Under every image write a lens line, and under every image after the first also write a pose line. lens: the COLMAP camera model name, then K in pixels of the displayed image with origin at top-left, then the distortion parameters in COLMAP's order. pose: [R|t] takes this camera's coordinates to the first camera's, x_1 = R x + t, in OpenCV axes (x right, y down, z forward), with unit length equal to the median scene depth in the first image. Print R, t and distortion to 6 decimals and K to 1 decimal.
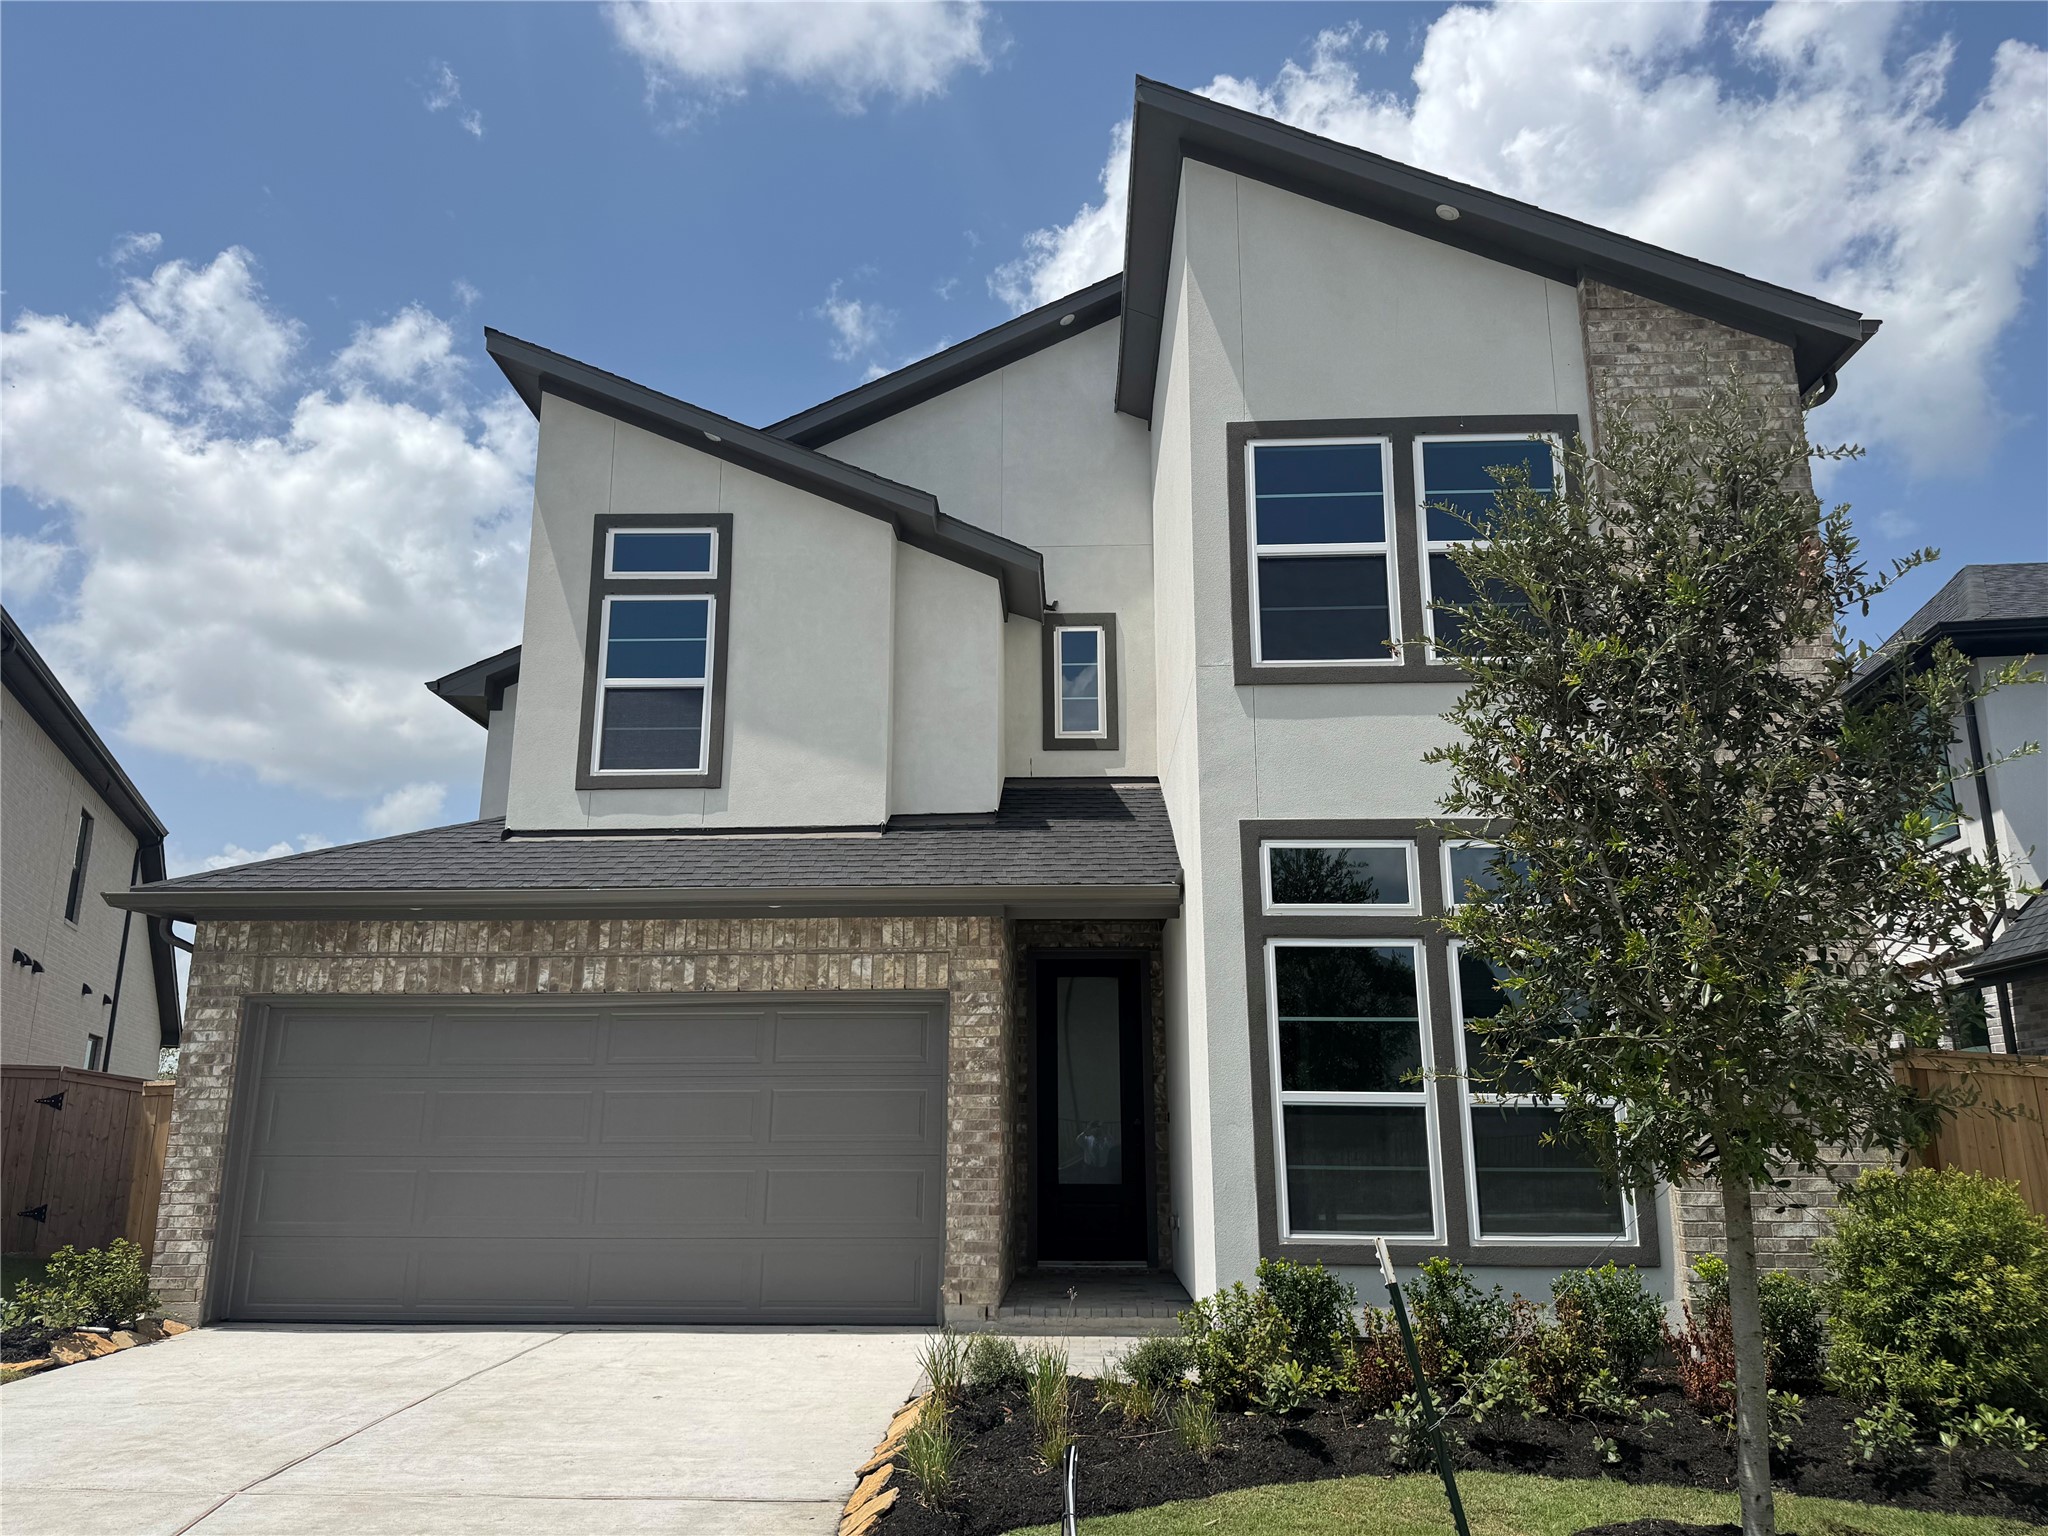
lens RADIAL K [[1422.0, 0, 1030.3], [0, 1422.0, 760.7], [0, 0, 1]] dist [0.143403, -0.233648]
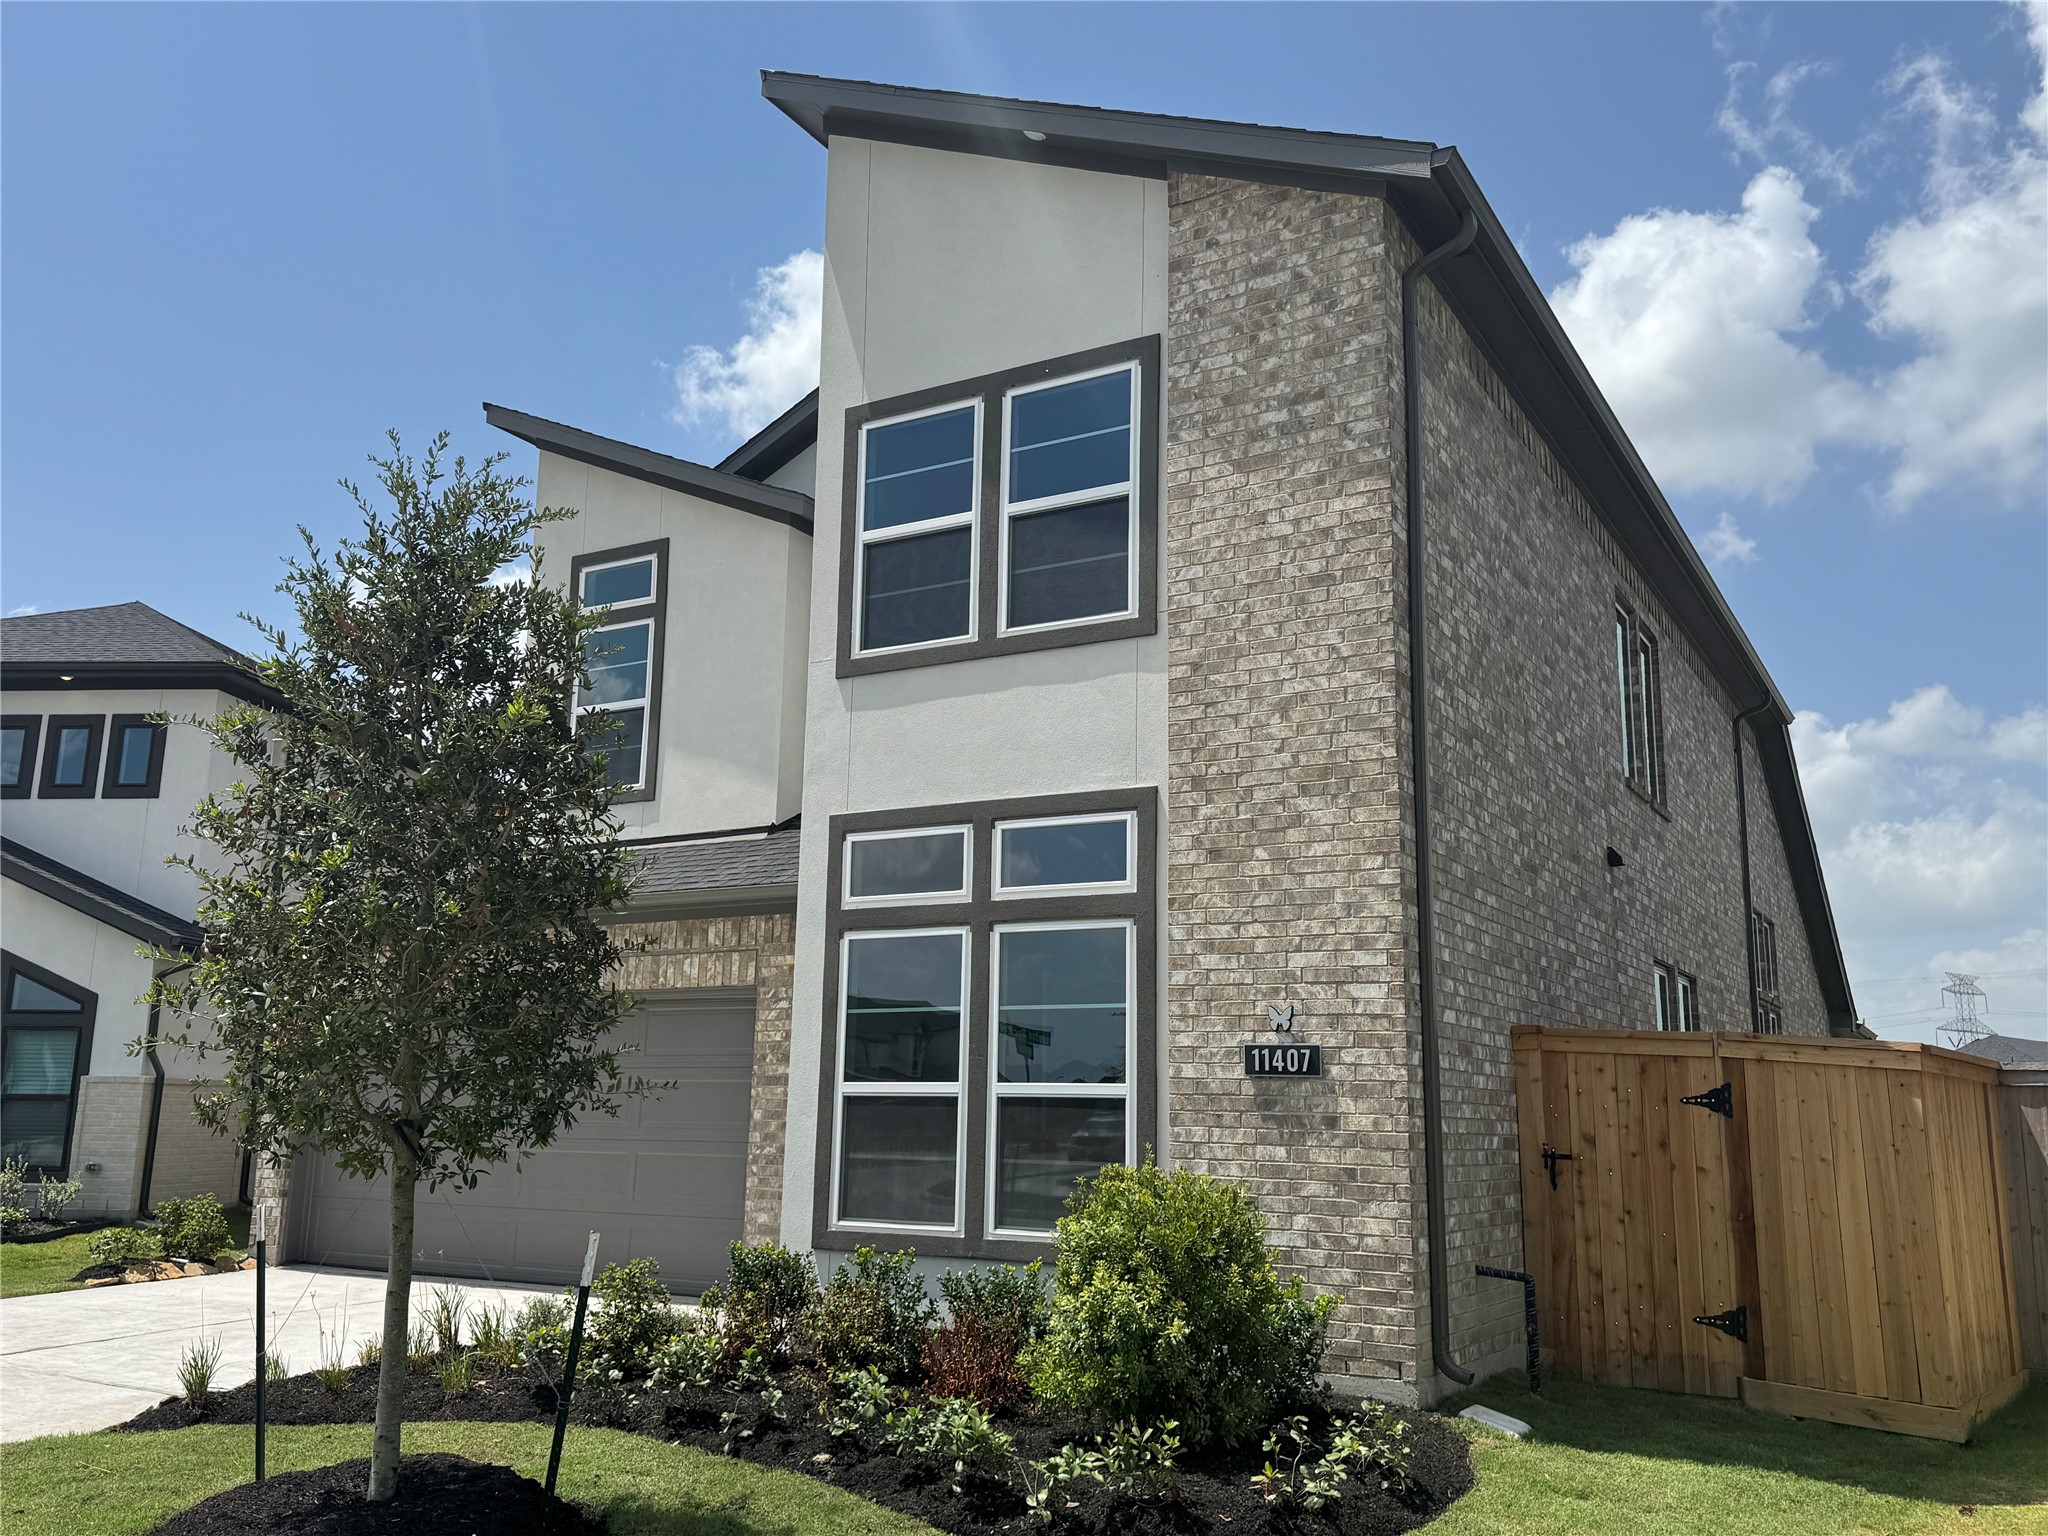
lens RADIAL K [[1674.8, 0, 1024.0], [0, 1674.8, 768.0], [0, 0, 1]] dist [0.222497, -0.509754]
pose [[0.876624, -0.082465, -0.474056, 0.706710], [0.103178, 0.994504, 0.017795, 0.000973], [0.469983, -0.064512, 0.880315, 0.018861]]
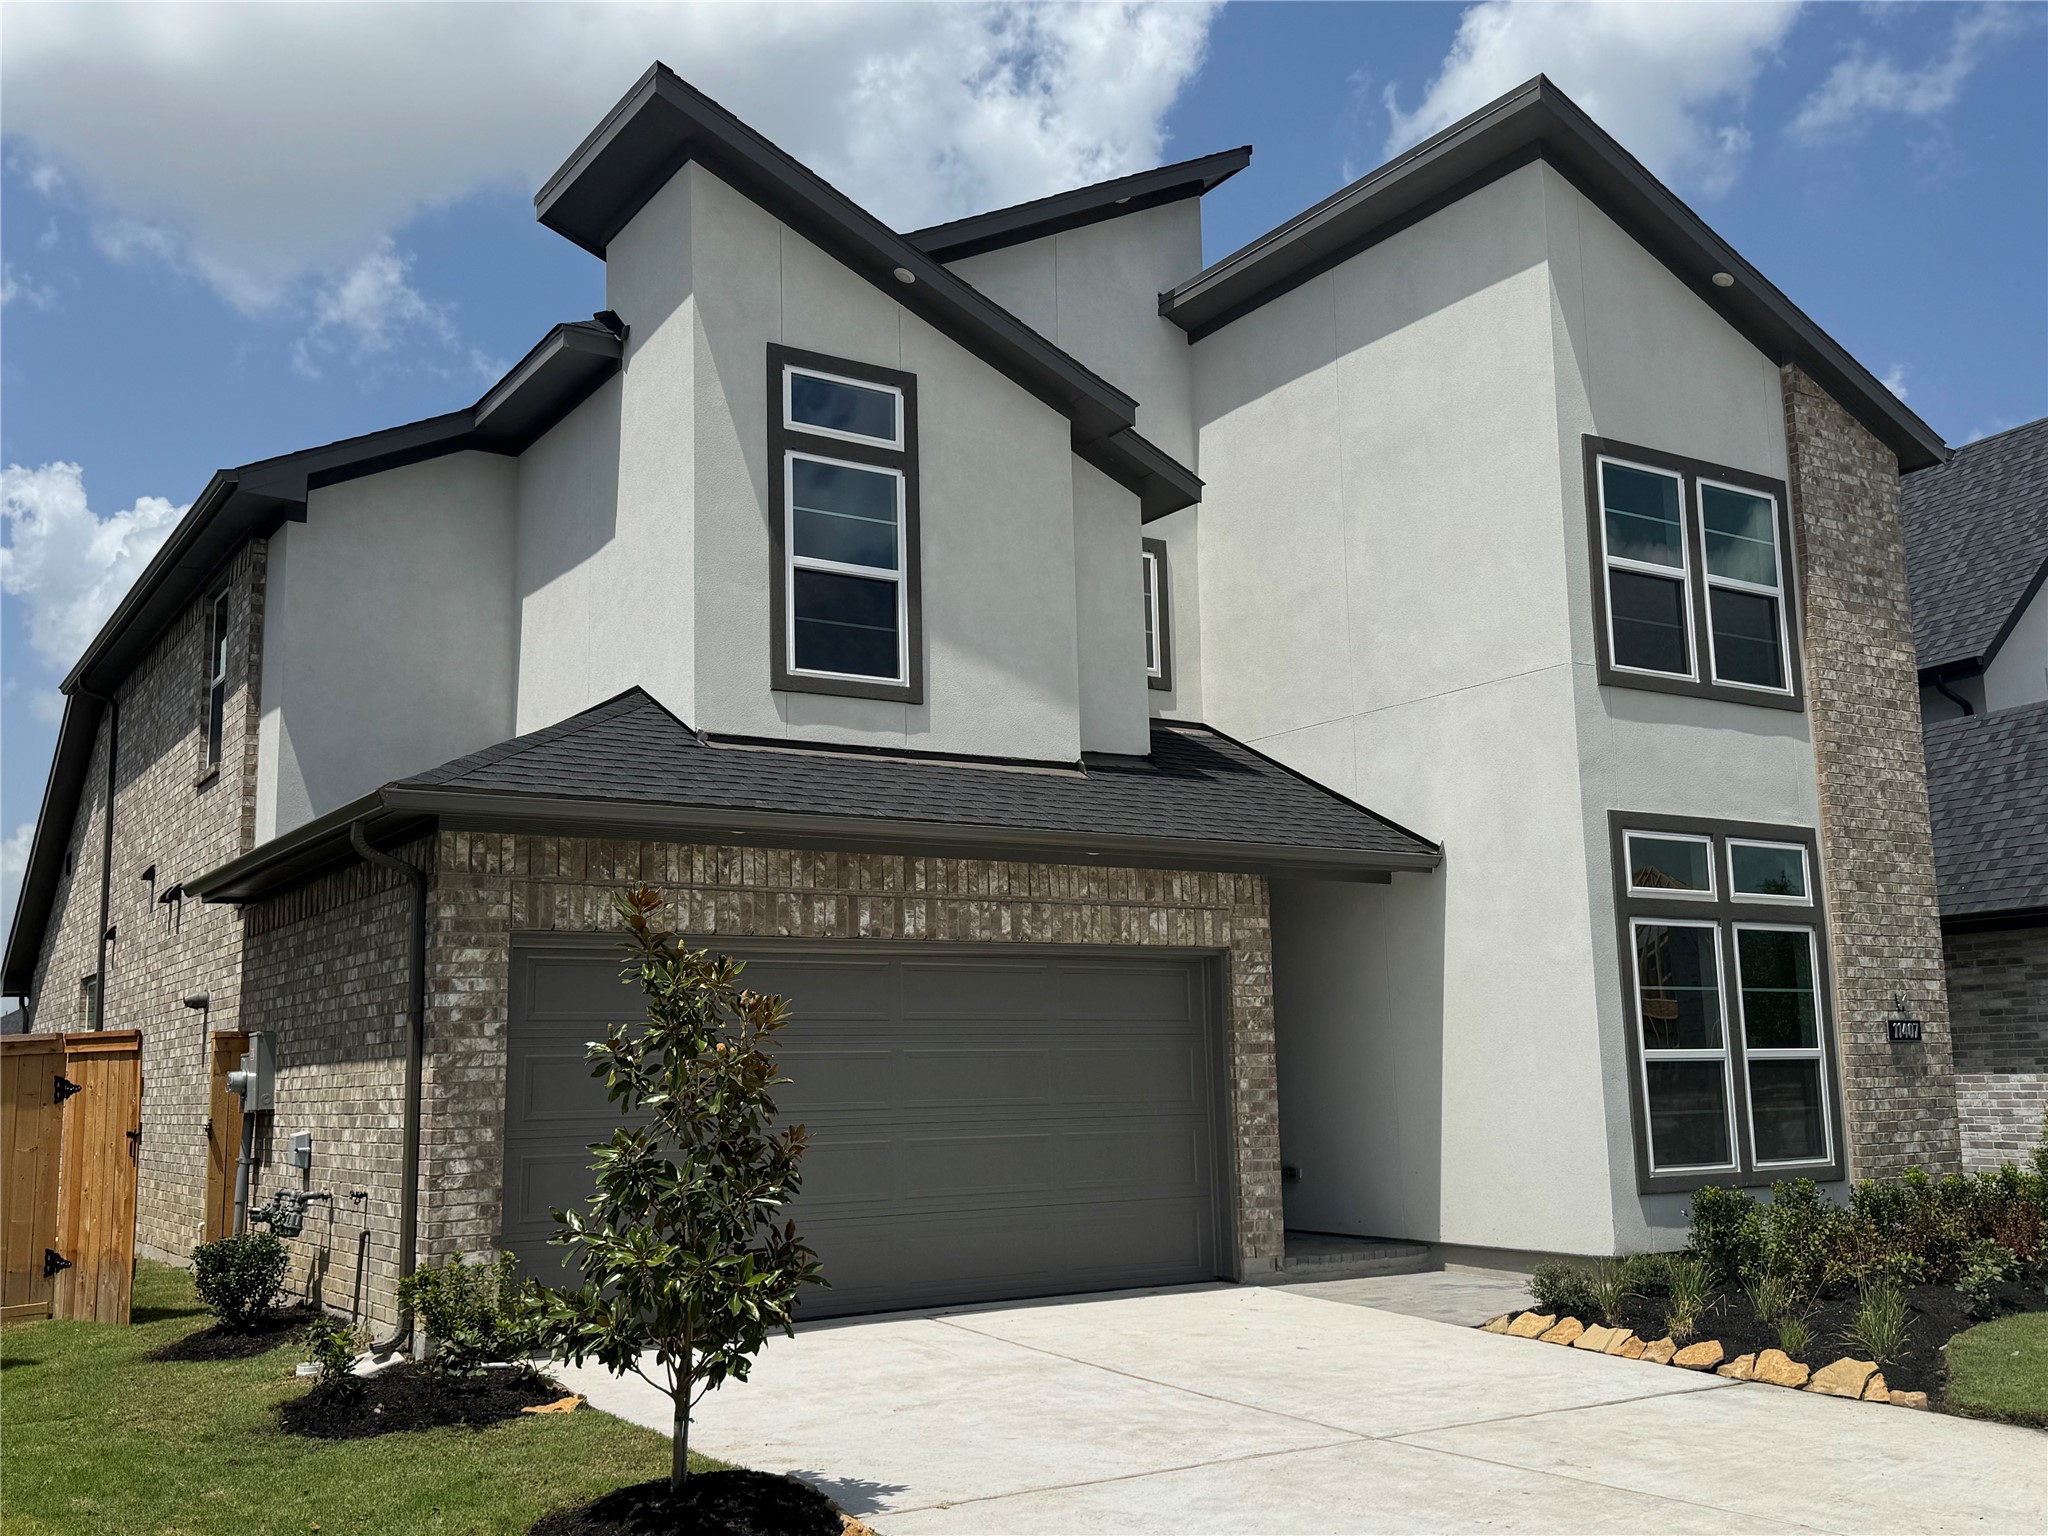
lens RADIAL K [[1860.3, 0, 1024.0], [0, 1860.3, 768.0], [0, 0, 1]] dist [0.159522, -0.311601]
pose [[0.821449, 0.075187, 0.565304, -0.895530], [-0.121658, 0.991556, 0.044903, -0.000954], [-0.557154, -0.105659, 0.823660, 0.044269]]
